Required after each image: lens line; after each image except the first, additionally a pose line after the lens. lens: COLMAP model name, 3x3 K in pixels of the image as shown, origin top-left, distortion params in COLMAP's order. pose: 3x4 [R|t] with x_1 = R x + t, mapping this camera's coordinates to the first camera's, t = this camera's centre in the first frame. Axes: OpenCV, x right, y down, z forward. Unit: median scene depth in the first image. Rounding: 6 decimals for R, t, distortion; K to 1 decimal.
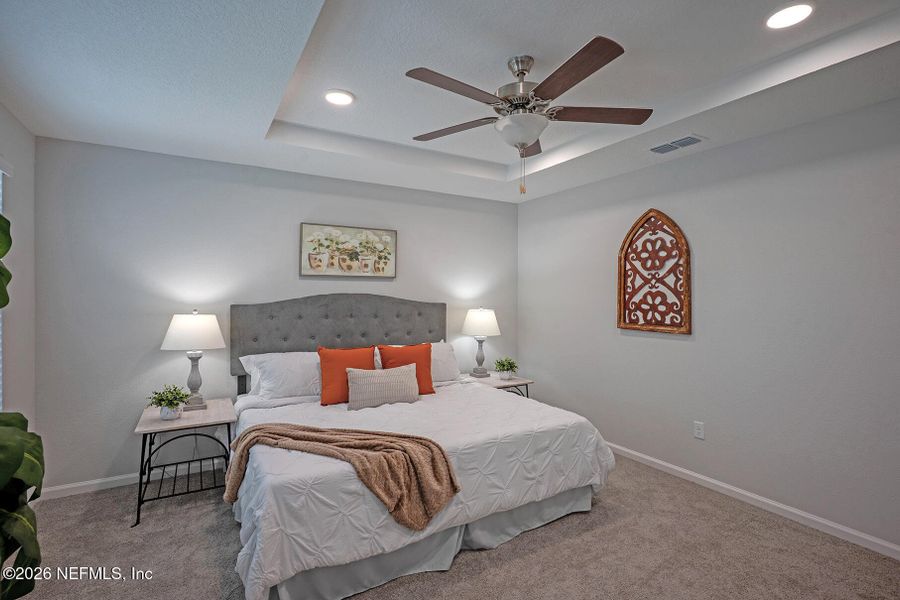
lens RADIAL K [[440.5, 0, 450.0], [0, 440.5, 300.0], [0, 0, 1]] dist [-0.004508, -0.000166]
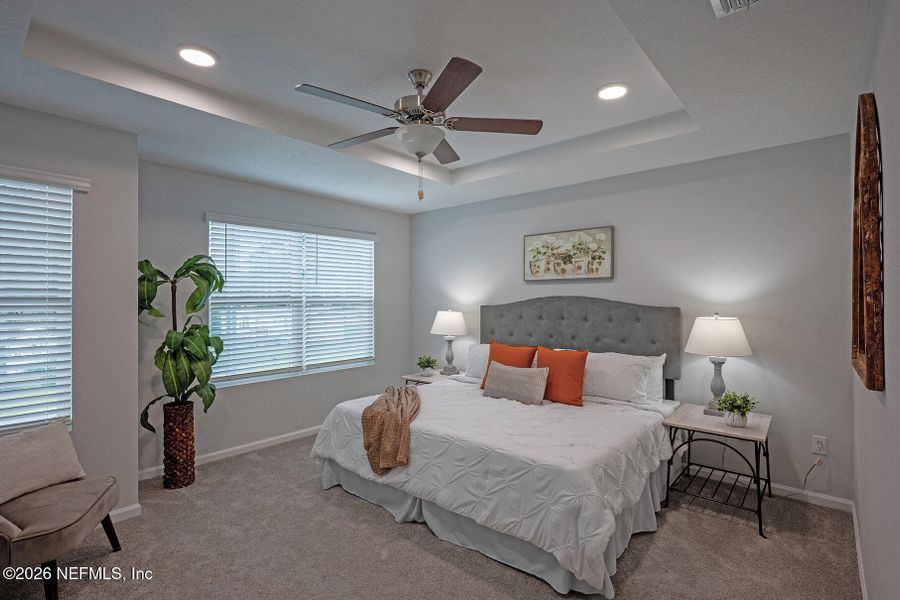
lens RADIAL K [[460.2, 0, 452.1], [0, 460.2, 301.5], [0, 0, 1]] dist [0.004112, 0.000663]
pose [[0.284614, 0.002431, -0.958639, 0.733527], [-0.007112, 0.999975, 0.000424, -0.001112], [0.958616, 0.006697, 0.284624, 0.450131]]
